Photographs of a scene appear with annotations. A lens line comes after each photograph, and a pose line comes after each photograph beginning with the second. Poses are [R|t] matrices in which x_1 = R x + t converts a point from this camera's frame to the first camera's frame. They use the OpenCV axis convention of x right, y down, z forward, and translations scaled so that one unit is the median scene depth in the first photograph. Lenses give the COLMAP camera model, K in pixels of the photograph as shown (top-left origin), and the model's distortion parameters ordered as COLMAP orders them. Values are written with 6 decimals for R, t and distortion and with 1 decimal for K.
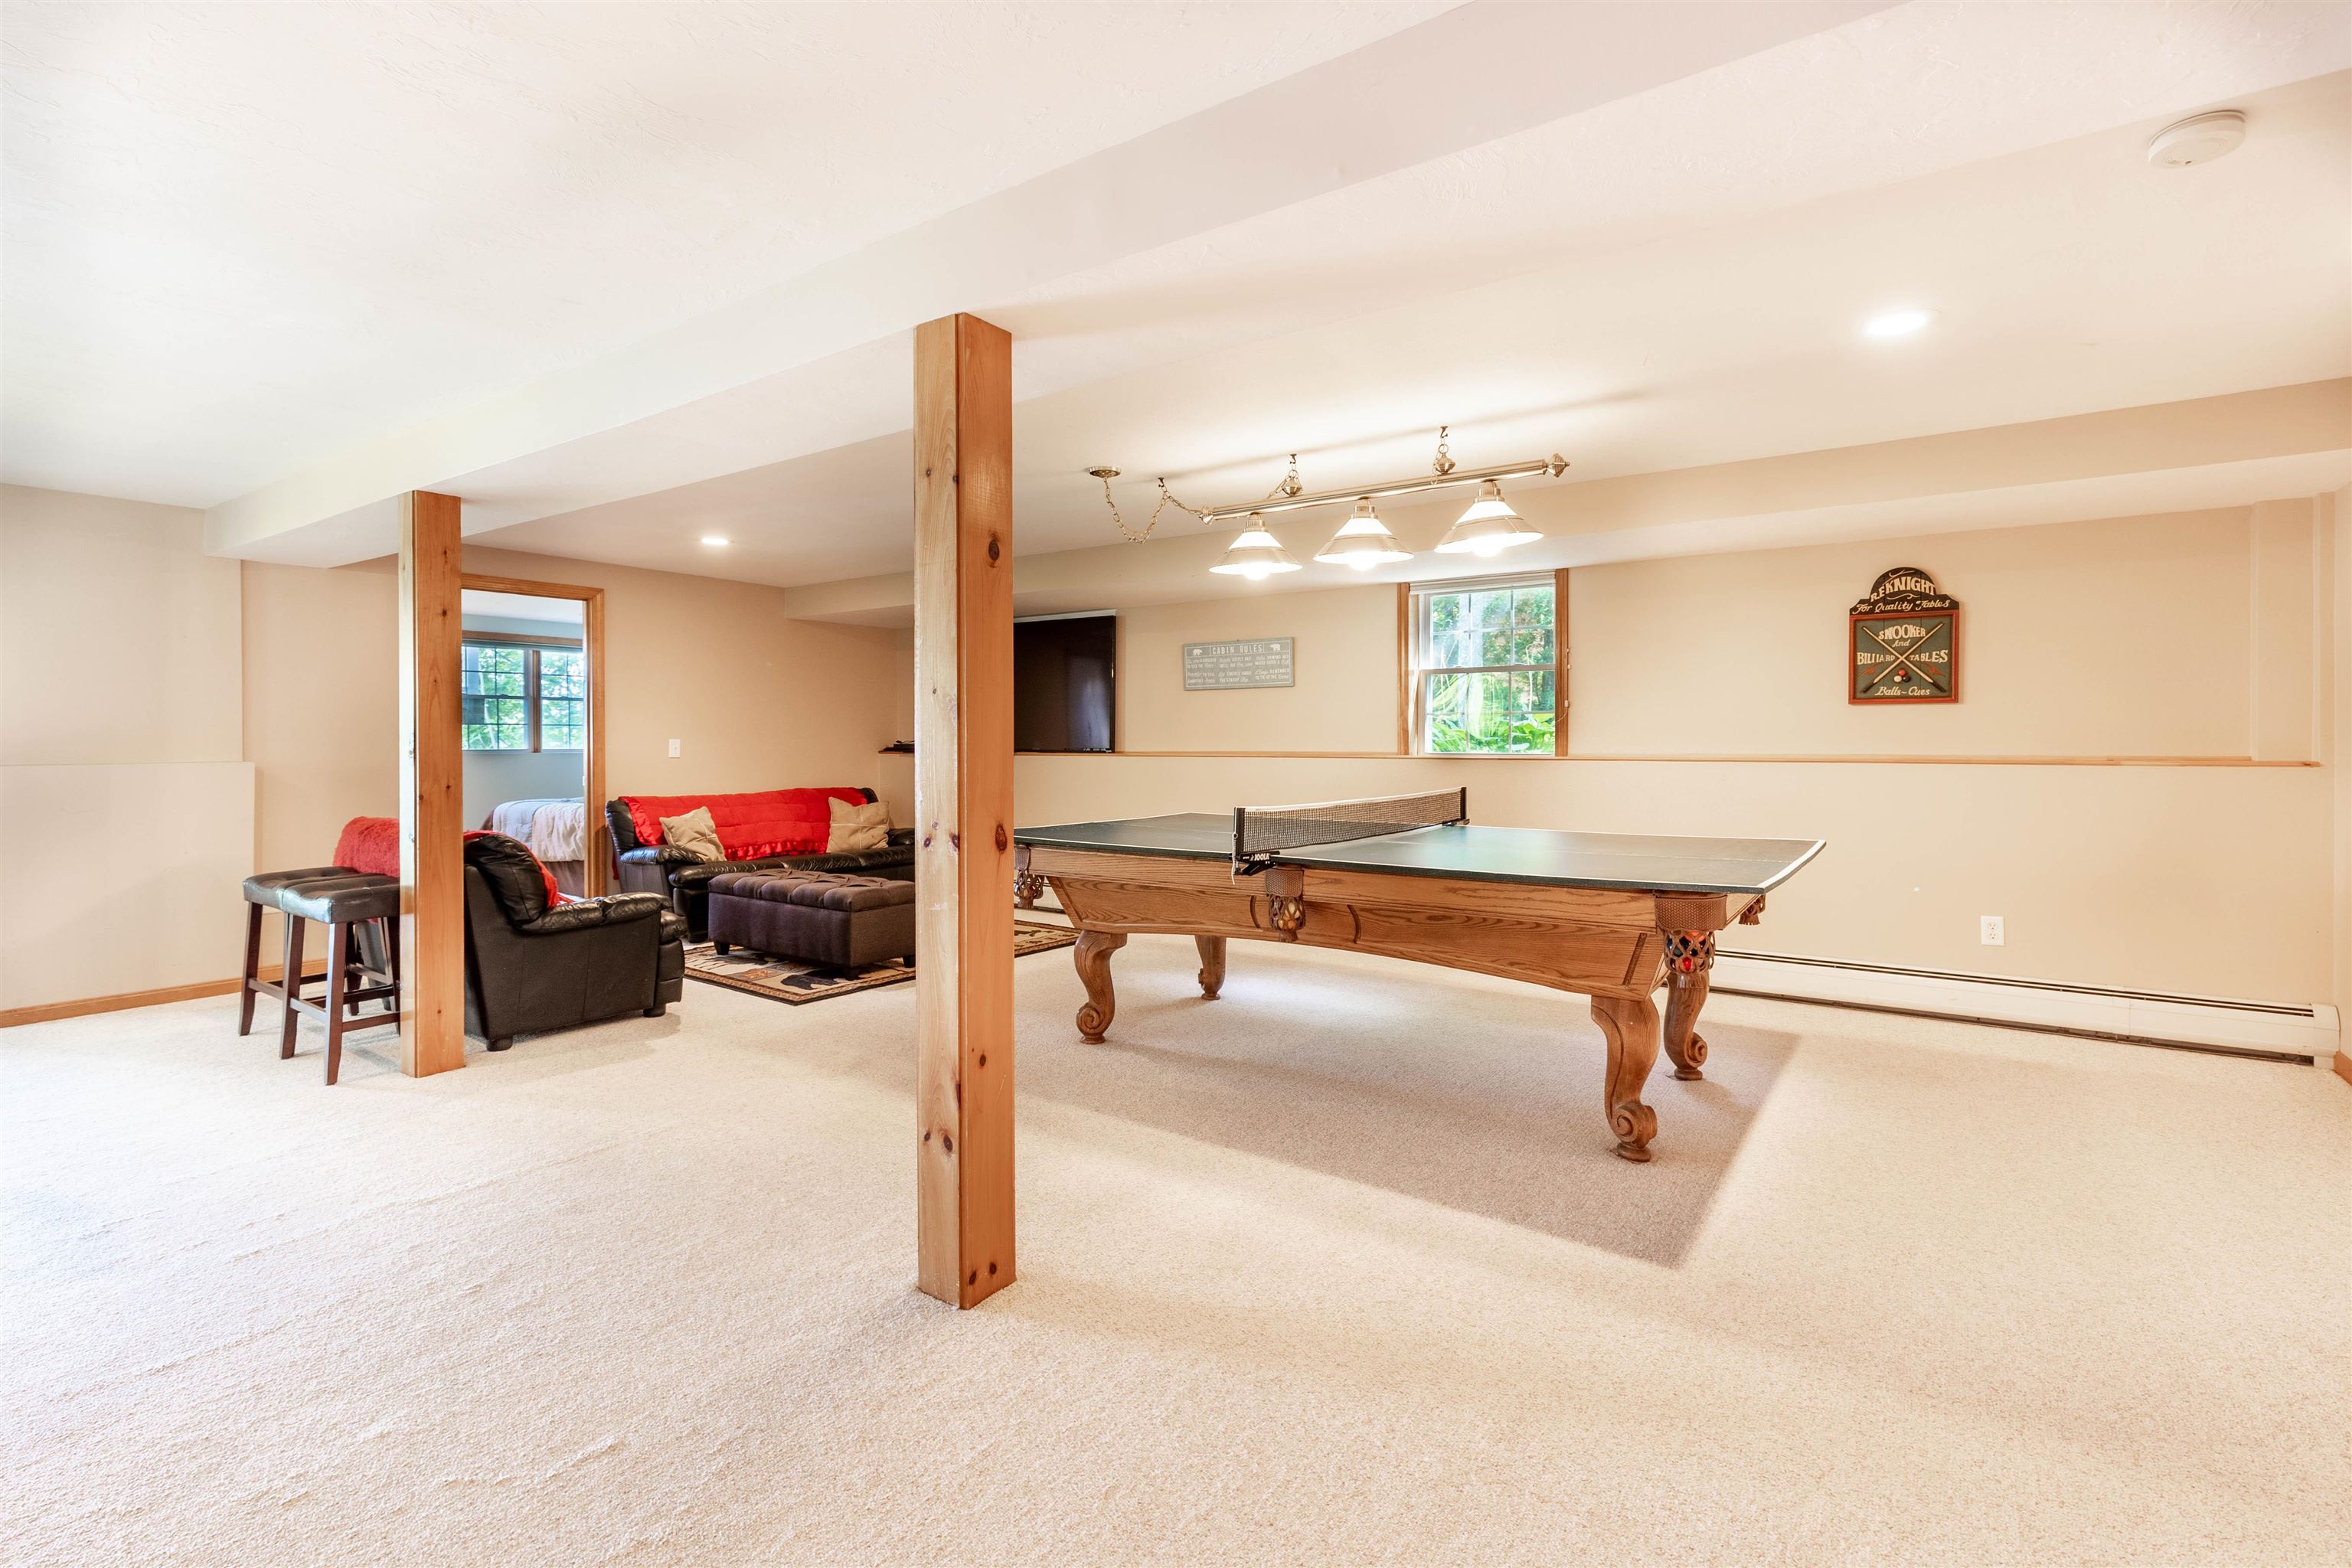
lens RADIAL K [[1077.3, 0, 1173.7], [0, 1077.3, 772.8], [0, 0, 1]] dist [0.004522, -0.001797]
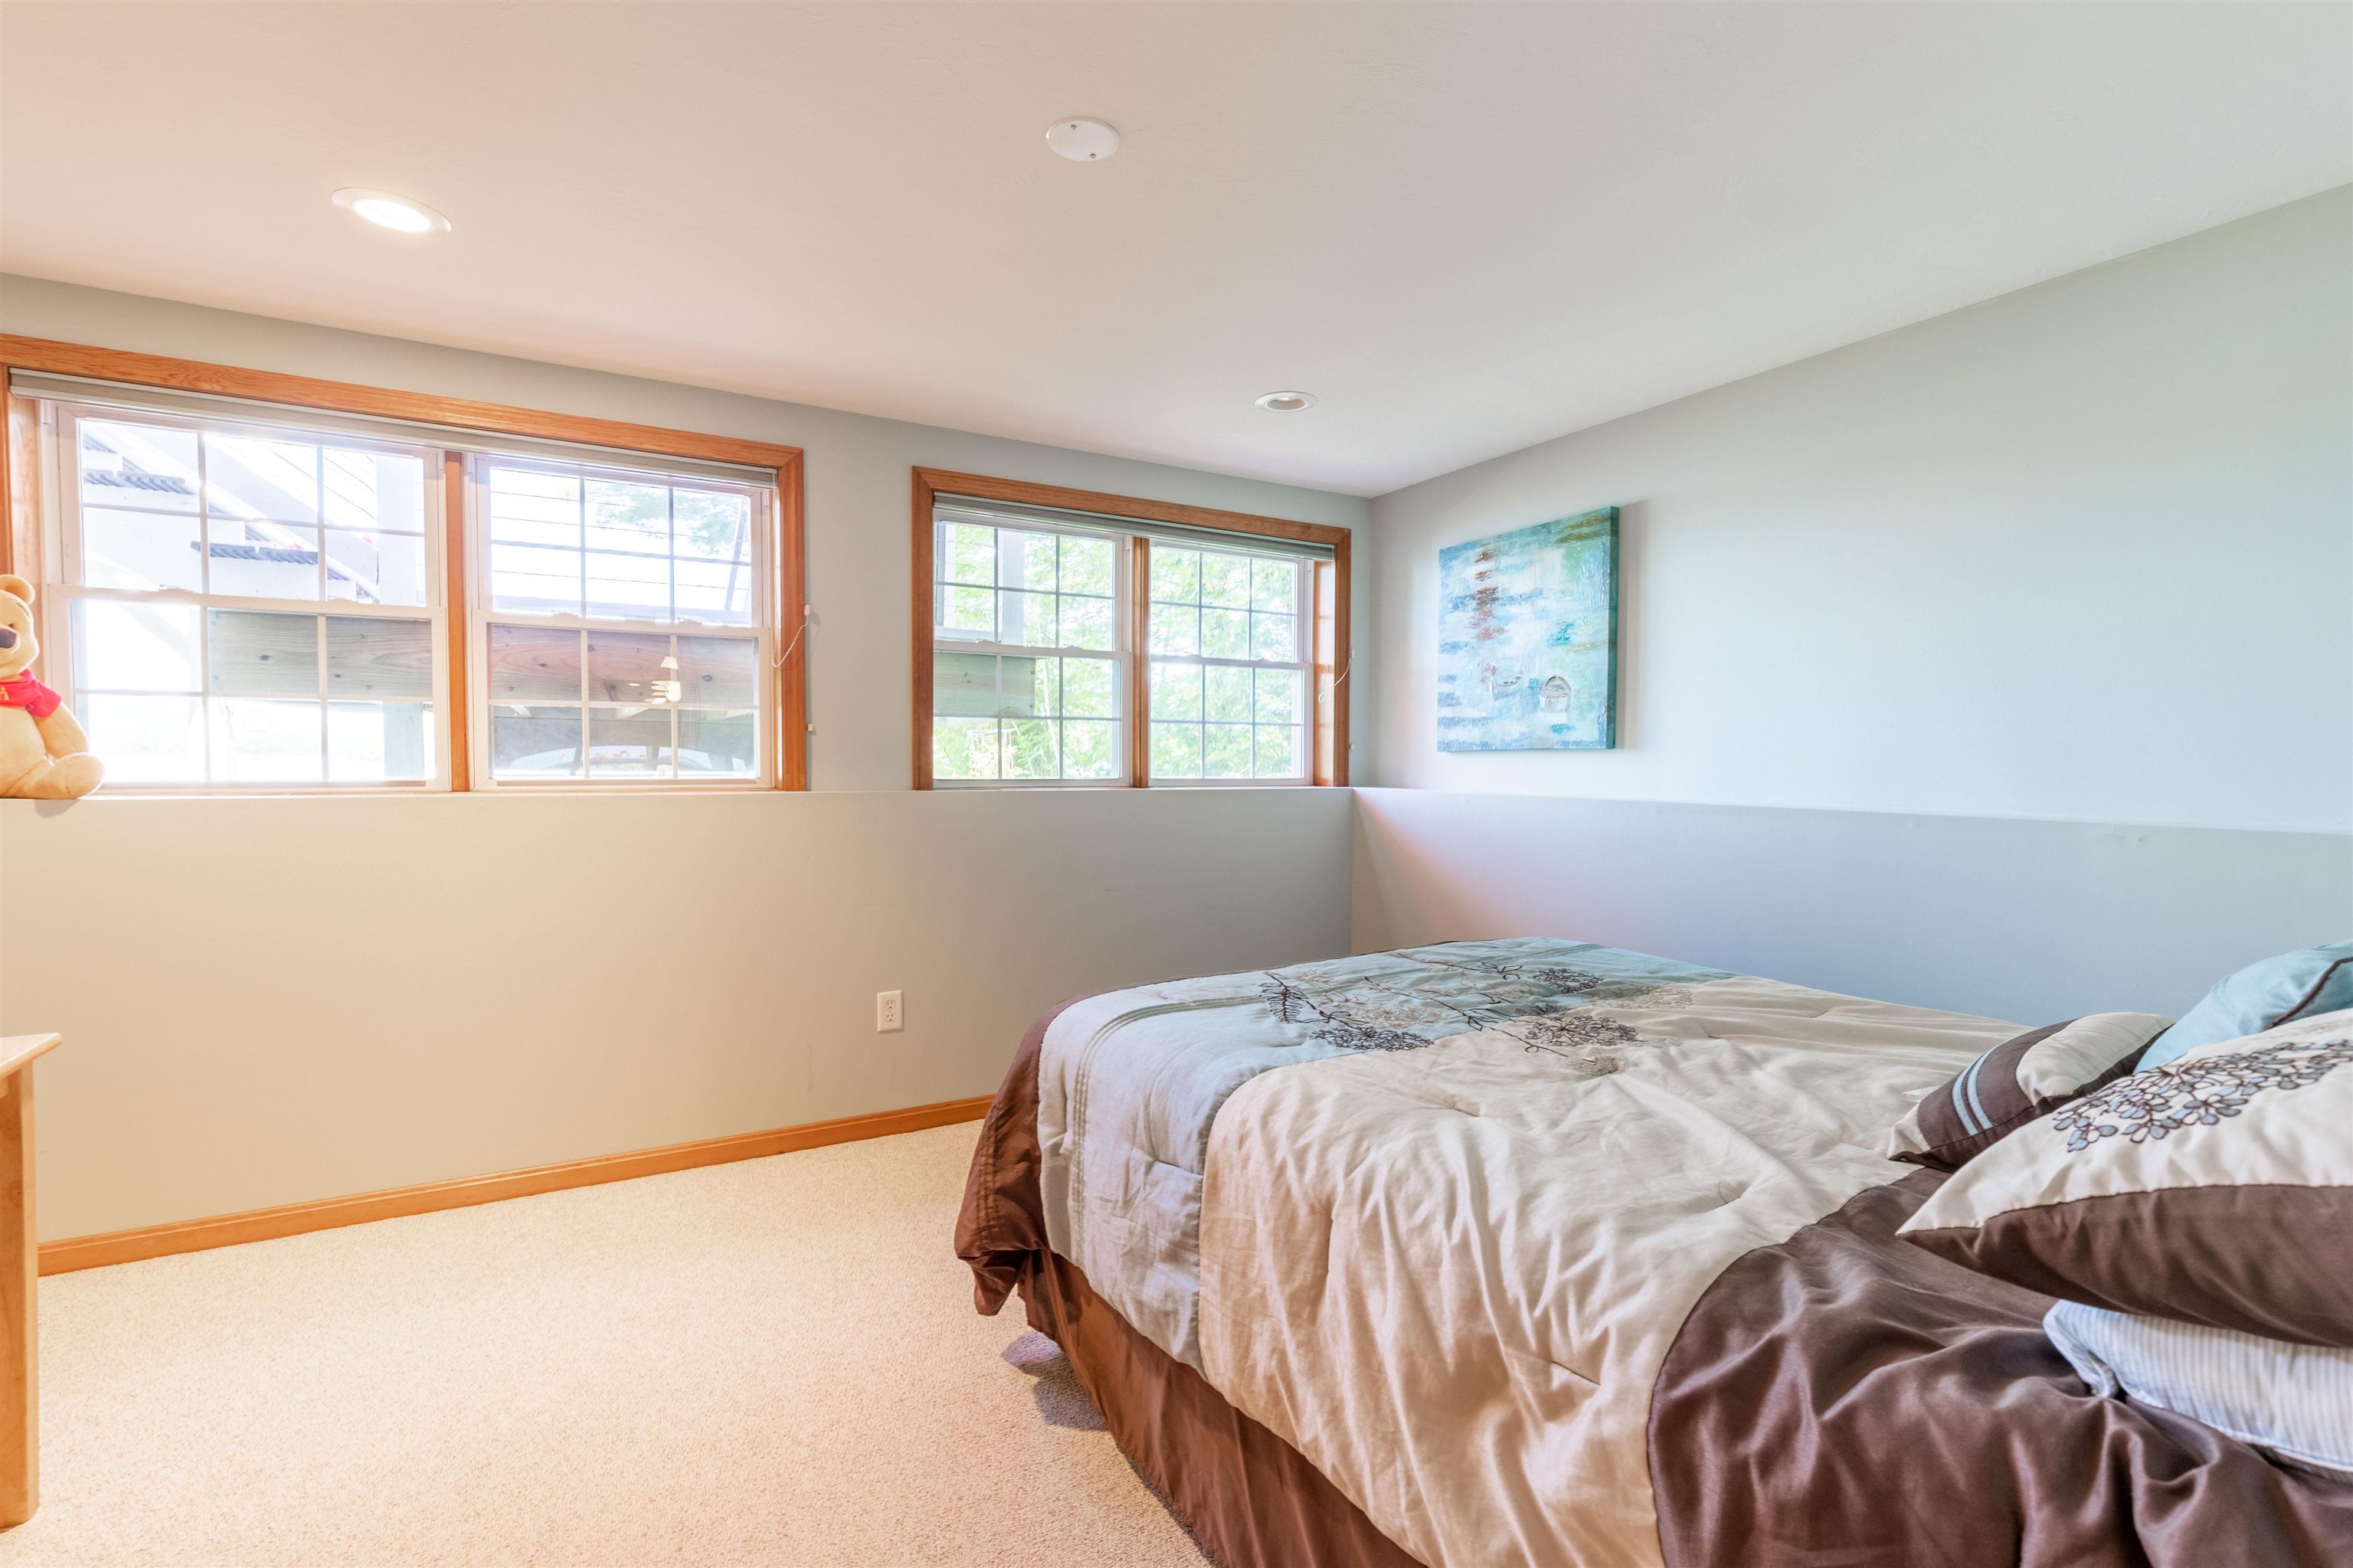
lens RADIAL K [[1077.7, 0, 1177.5], [0, 1077.7, 779.9], [0, 0, 1]] dist [0.004522, -0.001797]
pose [[0.902163, 0.017202, -0.431052, -0.489448], [-0.017156, 0.999845, 0.003996, -0.028880], [0.431054, 0.003790, 0.902318, 0.777950]]
